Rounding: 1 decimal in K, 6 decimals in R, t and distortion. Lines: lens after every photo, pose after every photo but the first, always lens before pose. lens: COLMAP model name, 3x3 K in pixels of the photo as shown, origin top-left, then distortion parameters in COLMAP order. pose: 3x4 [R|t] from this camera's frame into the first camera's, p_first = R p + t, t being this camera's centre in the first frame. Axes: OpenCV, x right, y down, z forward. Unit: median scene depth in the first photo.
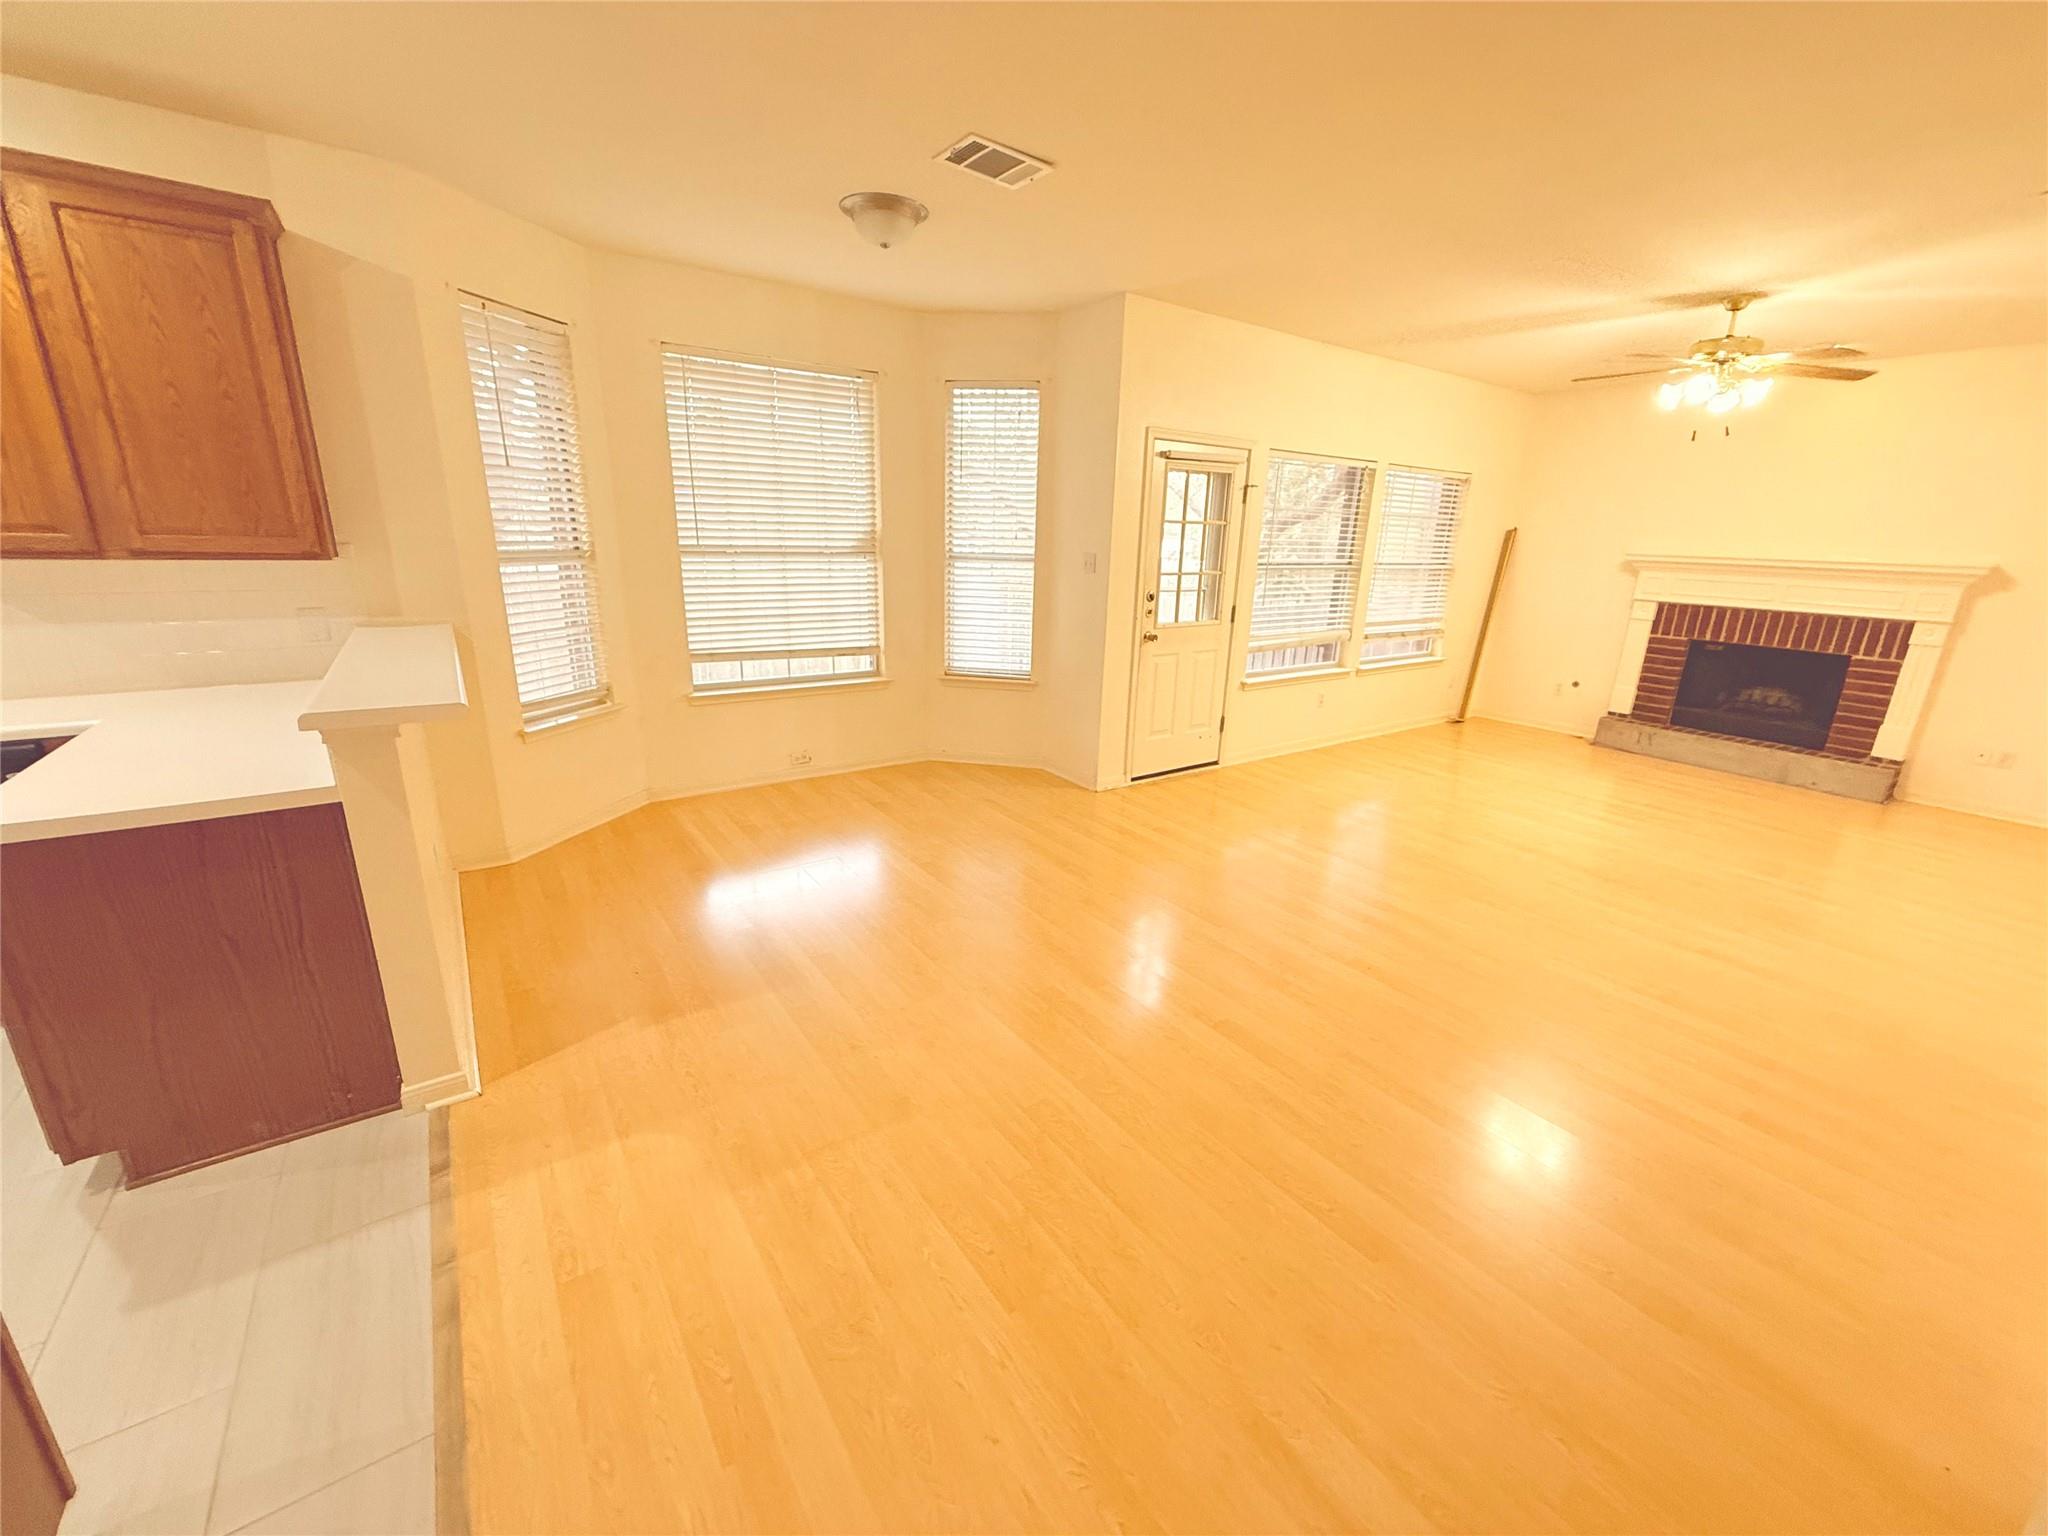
lens RADIAL K [[810.9, 0, 1027.5], [0, 810.9, 771.8], [0, 0, 1]] dist [-0.000100, 0.000545]
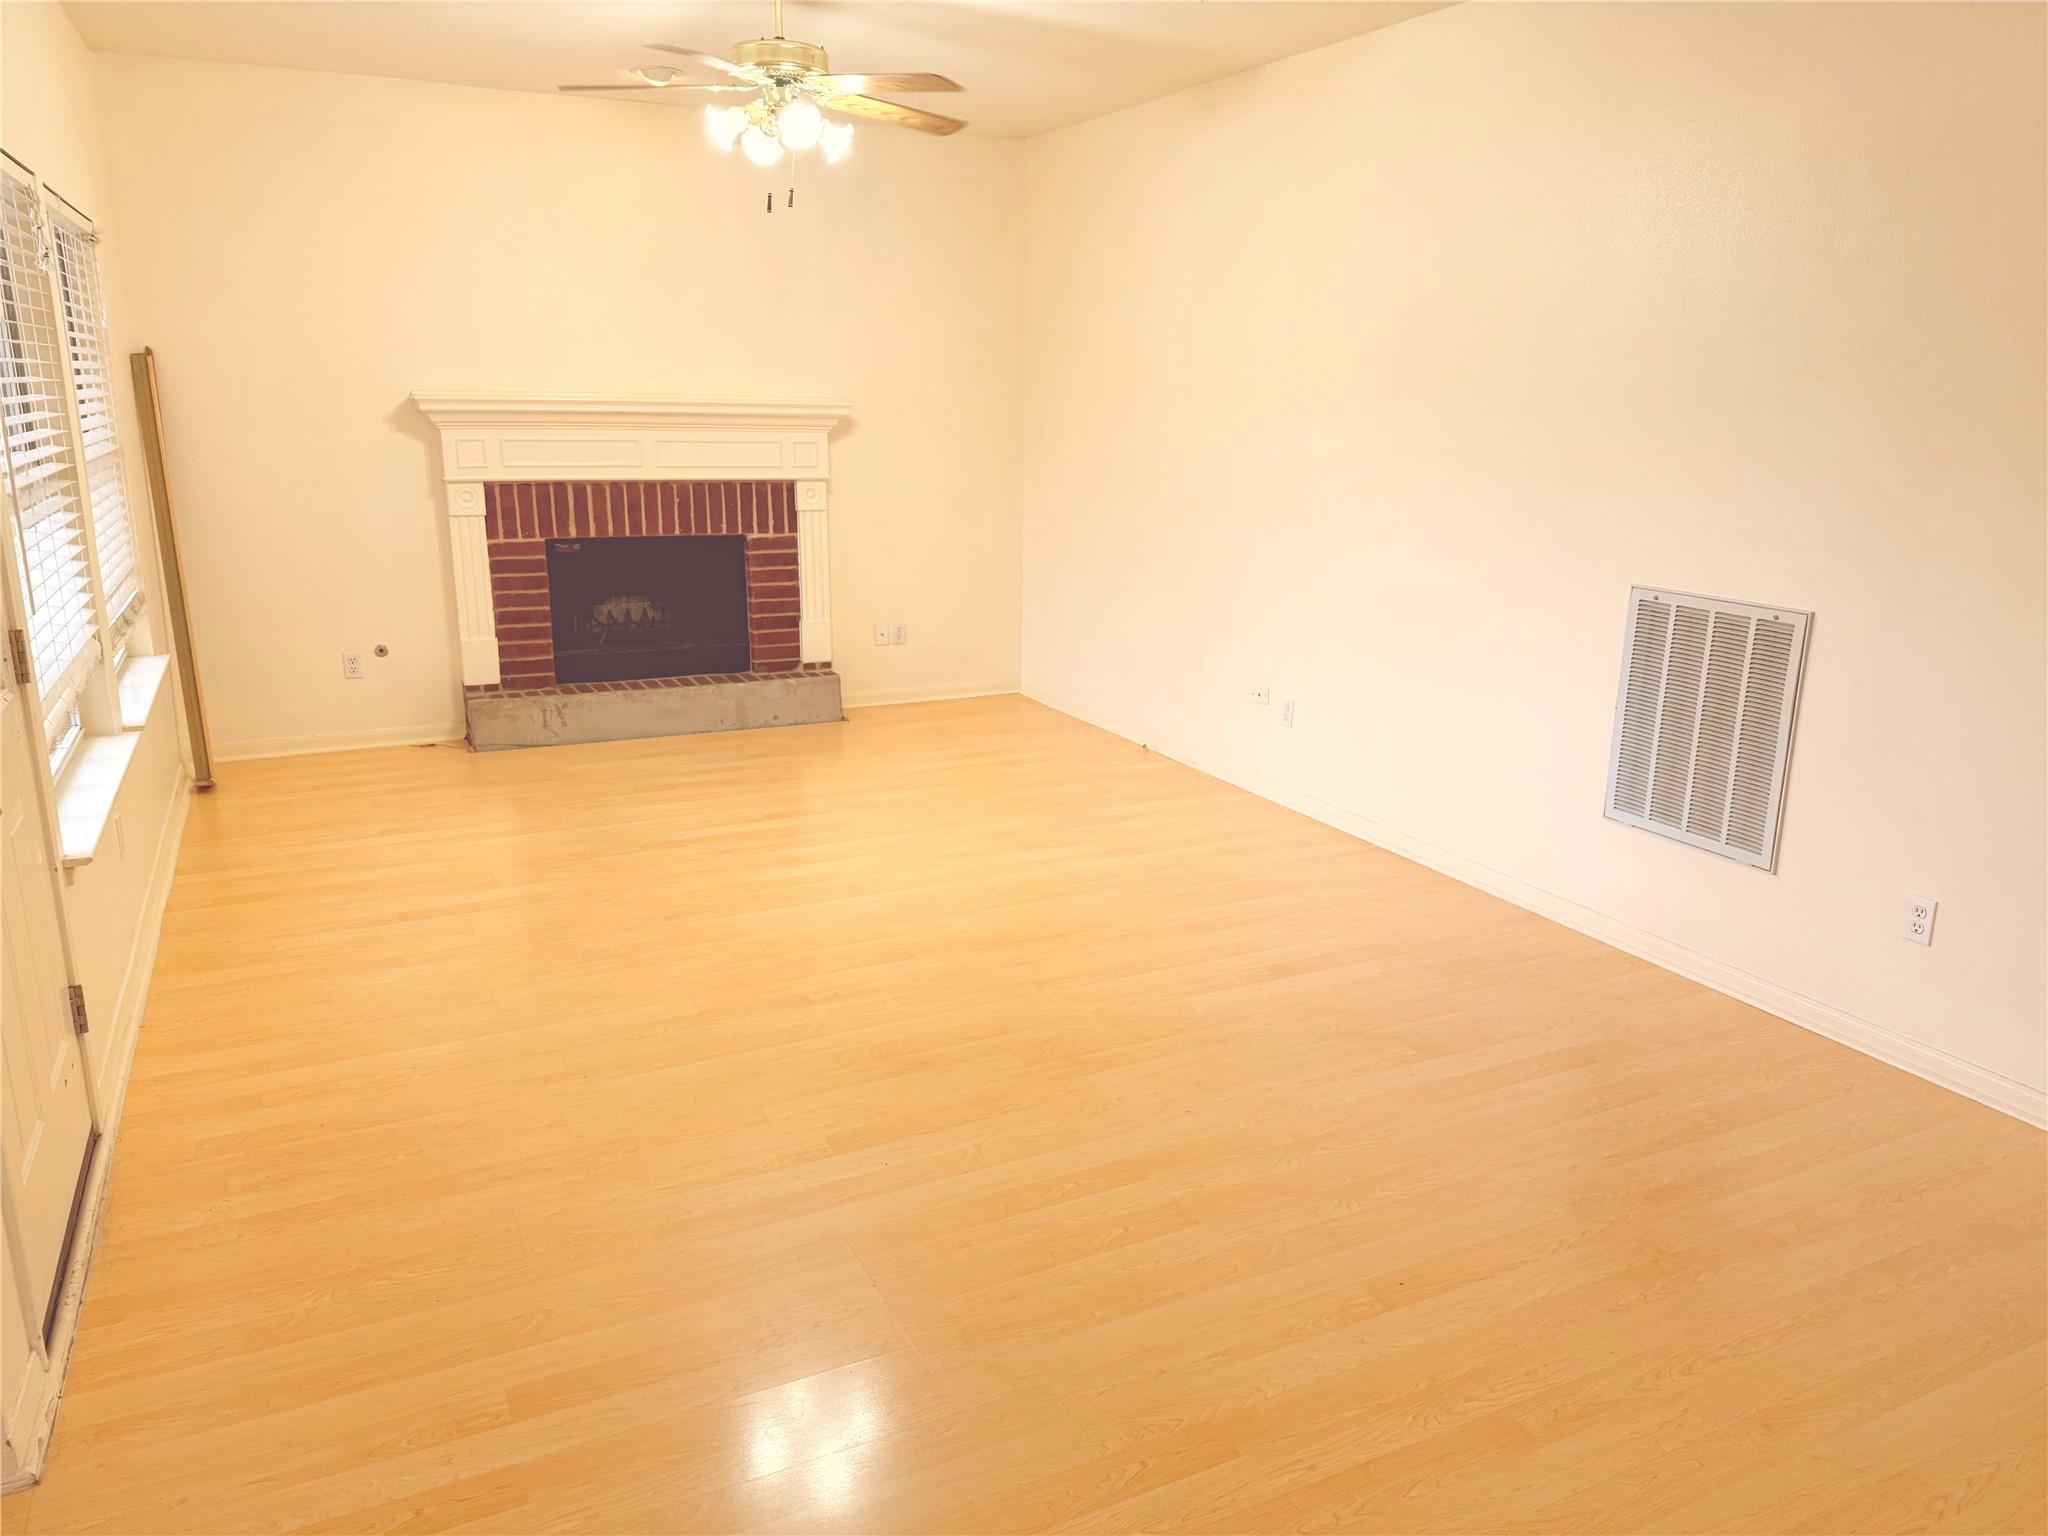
lens RADIAL K [[1431.6, 0, 1032.0], [0, 1431.6, 767.6], [0, 0, 1]] dist [0.085076, -0.119406]
pose [[0.148471, -0.277581, 0.949160, -0.181480], [0.272713, 0.934073, 0.230510, -0.158867], [-0.950570, 0.224624, 0.214383, 0.488724]]
